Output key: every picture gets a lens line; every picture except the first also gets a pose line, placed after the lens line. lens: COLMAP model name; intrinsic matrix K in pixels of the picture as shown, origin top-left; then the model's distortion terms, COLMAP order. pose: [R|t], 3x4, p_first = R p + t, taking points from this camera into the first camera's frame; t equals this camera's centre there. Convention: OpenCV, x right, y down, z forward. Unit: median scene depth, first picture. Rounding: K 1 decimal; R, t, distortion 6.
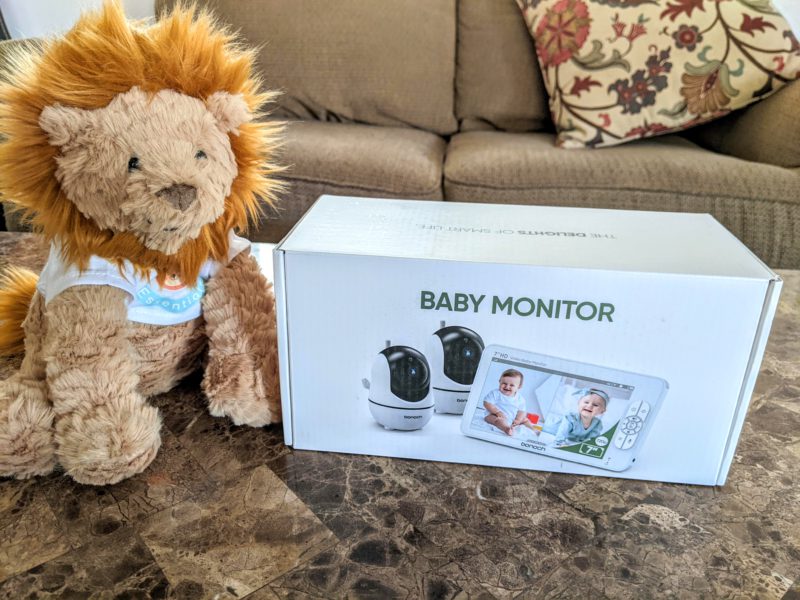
lens RADIAL K [[635.6, 0, 400.0], [0, 635.6, 300.0], [0, 0, 1]] dist [-0.031779, 0.002606]
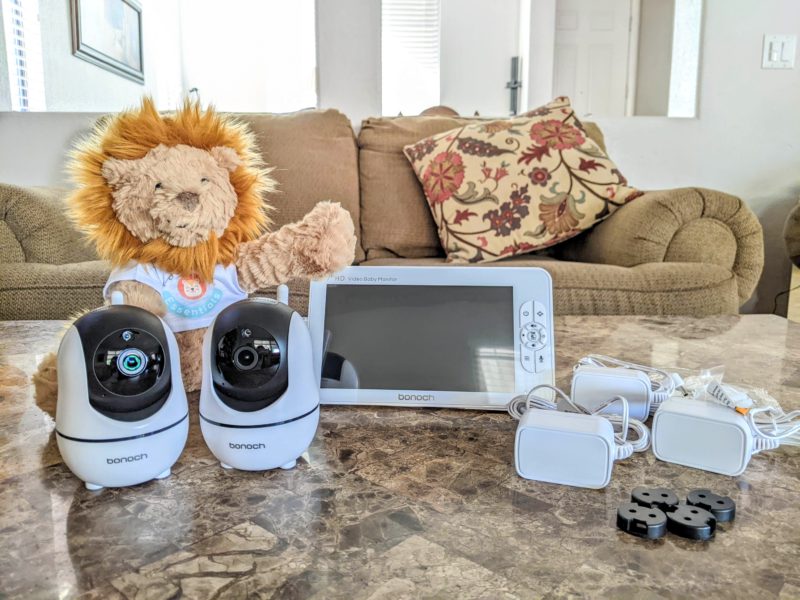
lens RADIAL K [[616.6, 0, 400.0], [0, 616.6, 300.0], [0, 0, 1]] dist [0.036527, -0.090317]
pose [[0.990108, -0.040528, 0.134326, 0.000740], [0.071703, 0.969072, -0.236131, 0.096746], [-0.120601, 0.243427, 0.962392, -0.104490]]
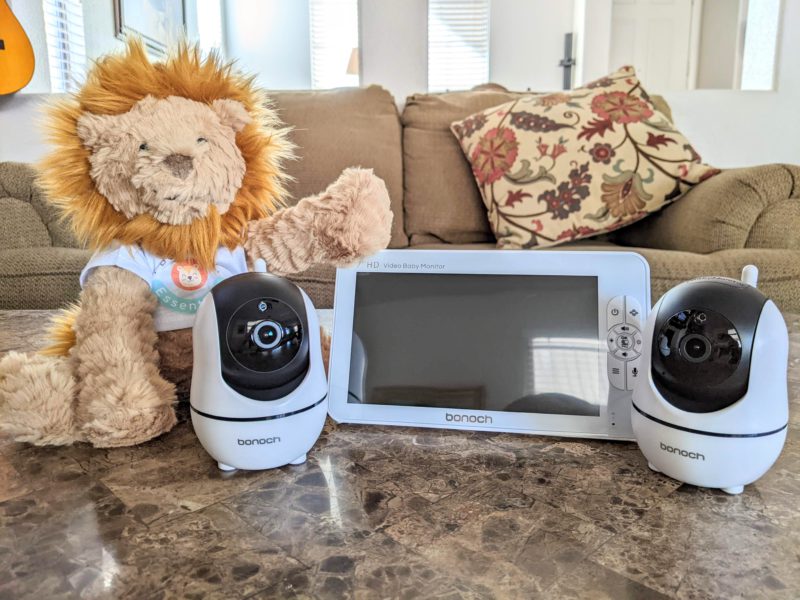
lens RADIAL K [[626.2, 0, 400.0], [0, 626.2, 300.0], [0, 0, 1]] dist [0.022029, -0.074157]
pose [[0.997479, -0.034666, 0.061912, 0.010091], [0.047571, 0.974113, -0.220998, 0.076535], [-0.052648, 0.223386, 0.973307, -0.032185]]
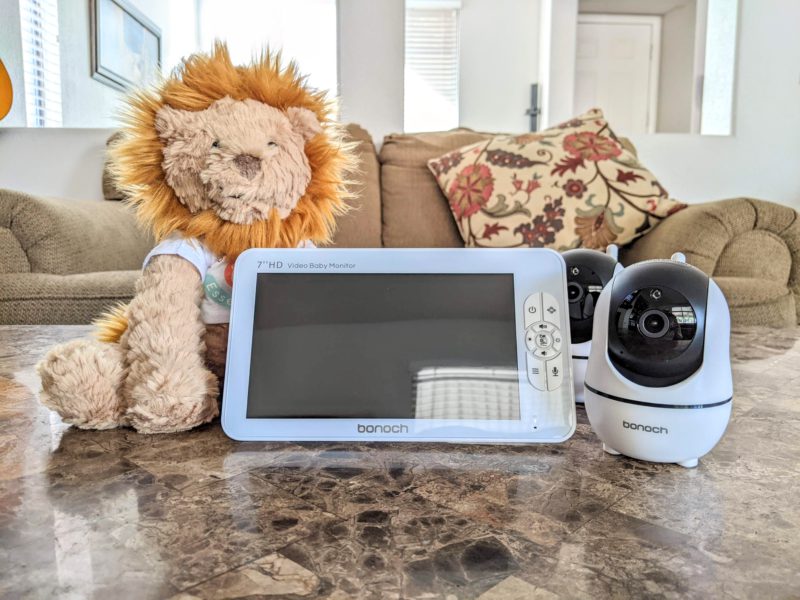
lens RADIAL K [[626.2, 0, 400.0], [0, 626.2, 300.0], [0, 0, 1]] dist [0.022029, -0.074157]
pose [[0.993193, -0.028119, 0.113034, -0.011993], [0.059609, 0.956423, -0.285834, 0.103526], [-0.100071, 0.290626, 0.951589, -0.036925]]
